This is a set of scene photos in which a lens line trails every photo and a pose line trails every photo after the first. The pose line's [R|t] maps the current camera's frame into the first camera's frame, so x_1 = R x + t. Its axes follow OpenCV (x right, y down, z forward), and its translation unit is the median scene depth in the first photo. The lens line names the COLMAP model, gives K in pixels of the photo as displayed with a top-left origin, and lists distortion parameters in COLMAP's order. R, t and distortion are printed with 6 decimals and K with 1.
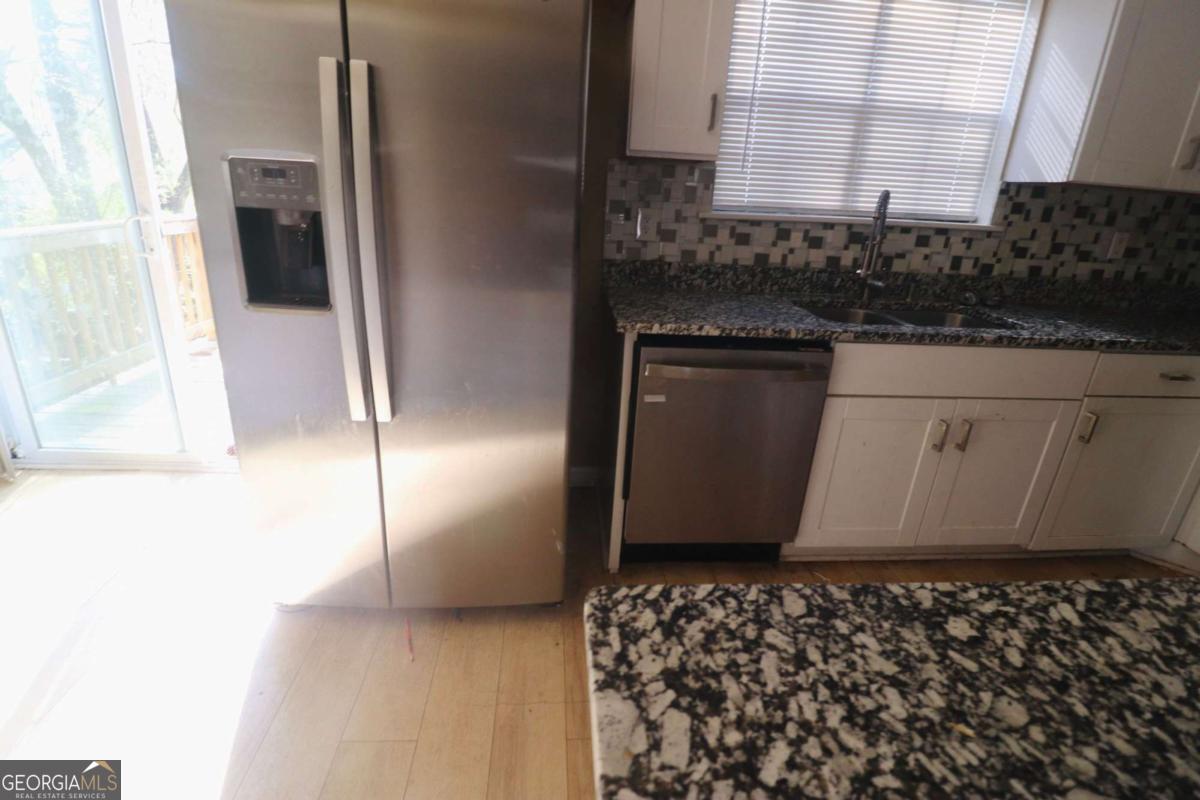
lens RADIAL K [[570.4, 0, 600.0], [0, 570.4, 399.5], [0, 0, 1]] dist [-0.008360, -0.008189]
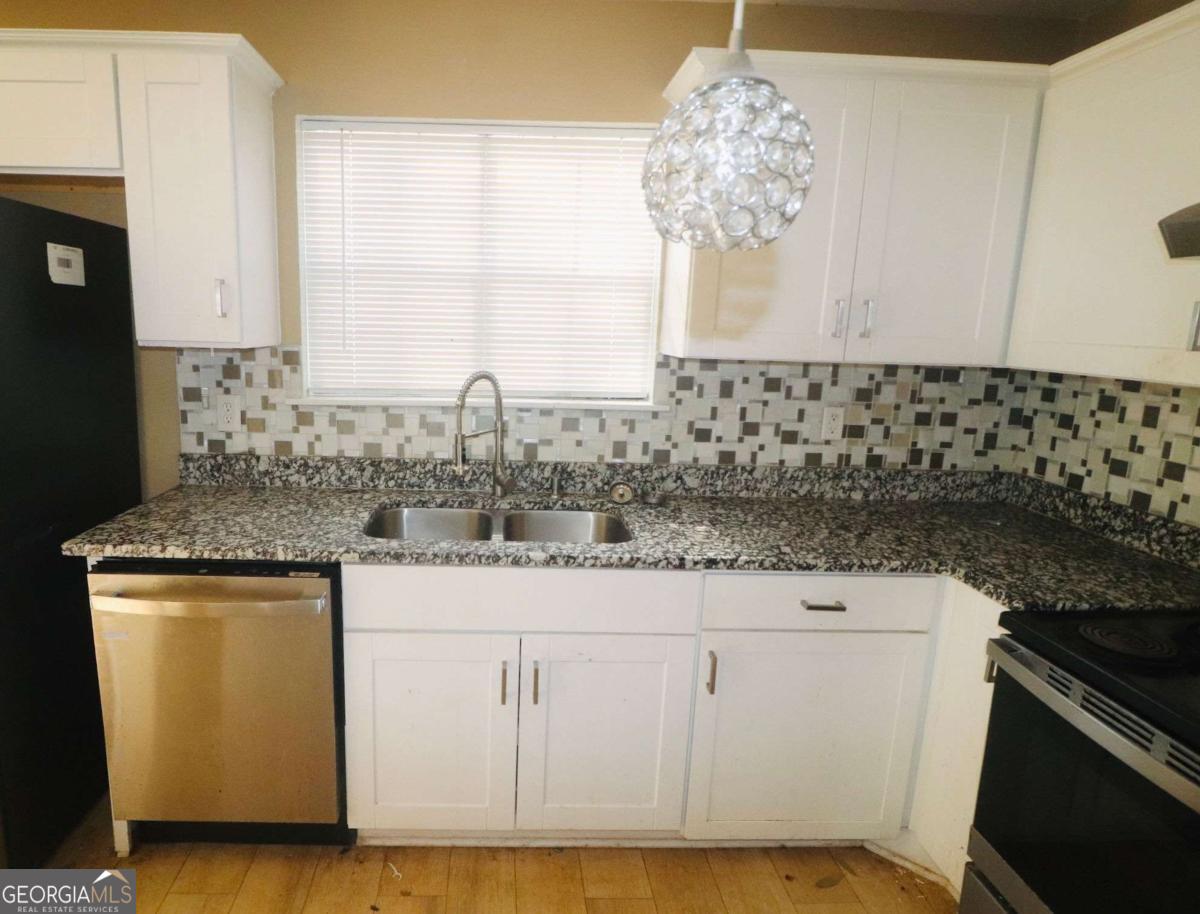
lens RADIAL K [[691.4, 0, 523.8], [0, 691.4, 451.8], [0, 0, 1]] dist [-0.004625, -0.003463]
pose [[0.997912, -0.011835, -0.063496, 0.597780], [0.000625, 0.984793, -0.173730, -0.070774], [0.064587, 0.173328, 0.982744, 0.020673]]
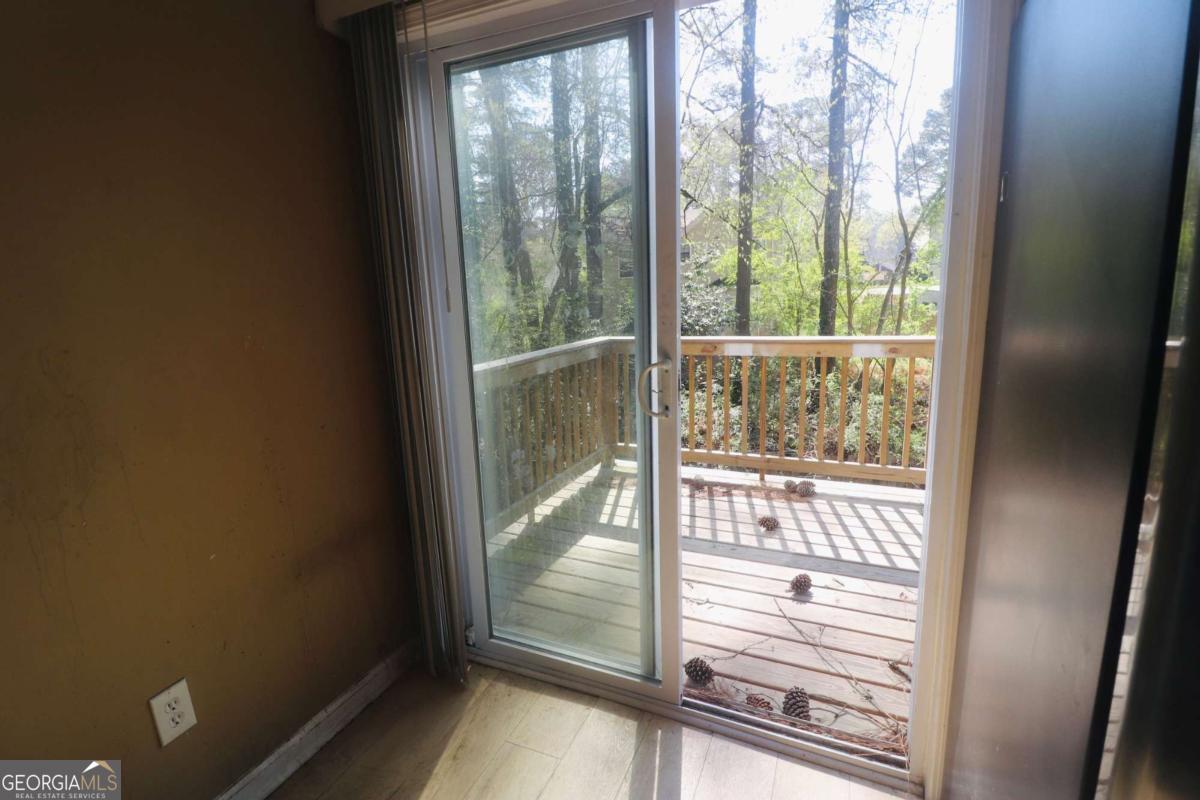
lens RADIAL K [[570.4, 0, 594.5], [0, 570.4, 403.9], [0, 0, 1]] dist [-0.008360, -0.008189]
pose [[0.879316, 0.014068, -0.476030, -0.512896], [-0.087038, 0.987475, -0.131594, -0.161679], [0.468217, 0.157145, 0.869528, 0.321758]]
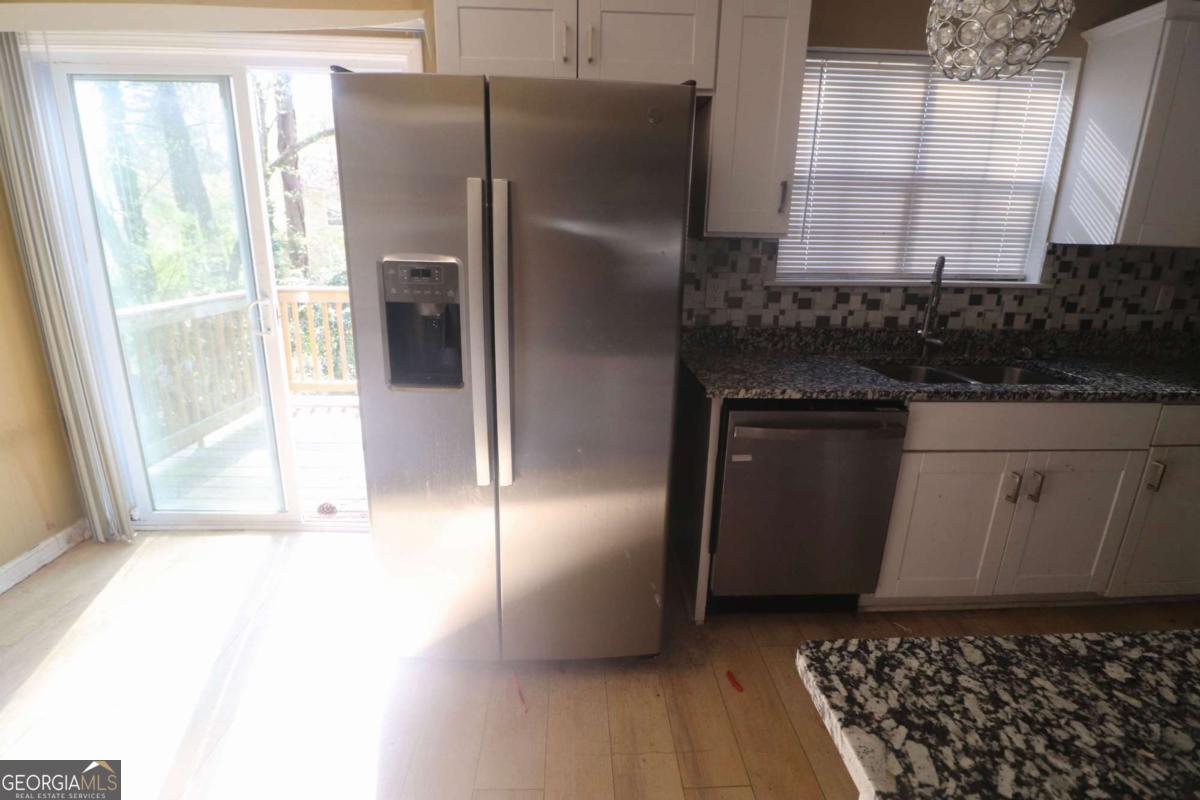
lens RADIAL K [[570.4, 0, 596.5], [0, 570.4, 398.7], [0, 0, 1]] dist [-0.008360, -0.008189]
pose [[0.998980, -0.022614, -0.039090, -0.106753], [0.019432, 0.996609, -0.079962, -0.026269], [0.040766, 0.079121, 0.996031, -0.071370]]
